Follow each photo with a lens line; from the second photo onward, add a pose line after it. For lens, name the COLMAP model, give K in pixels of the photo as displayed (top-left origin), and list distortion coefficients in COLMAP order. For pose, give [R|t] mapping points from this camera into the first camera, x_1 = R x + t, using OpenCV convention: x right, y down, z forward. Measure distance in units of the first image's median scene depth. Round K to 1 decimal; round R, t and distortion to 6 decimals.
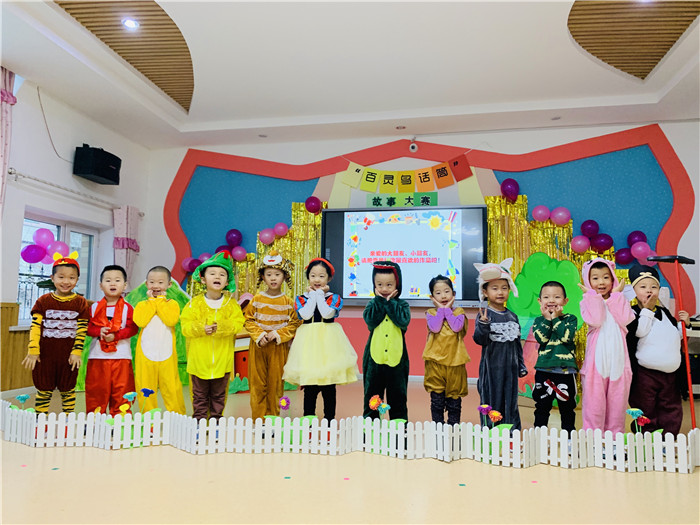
lens RADIAL K [[518.4, 0, 350.0], [0, 518.4, 262.5], [0, 0, 1]] dist [0.007049, -0.000162]
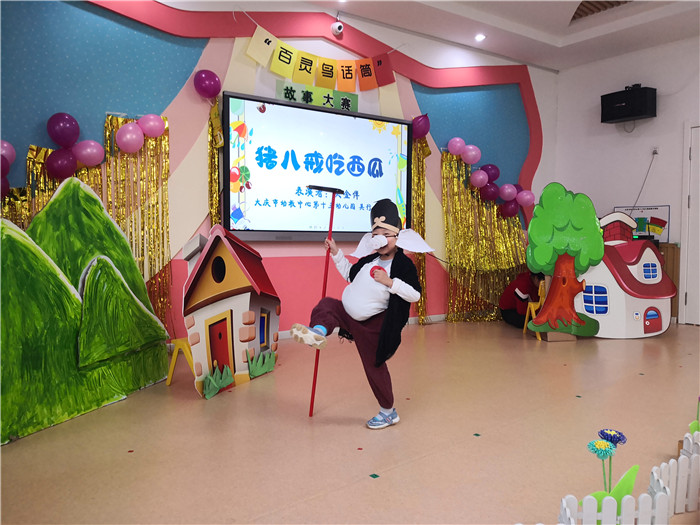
lens RADIAL K [[571.7, 0, 350.0], [0, 571.7, 262.5], [0, 0, 1]] dist [-0.002516, -0.002858]
pose [[0.704813, -0.037936, 0.708378, -0.463473], [-0.069272, 0.990116, 0.121947, 0.010696], [-0.706003, -0.135020, 0.695219, 0.372961]]
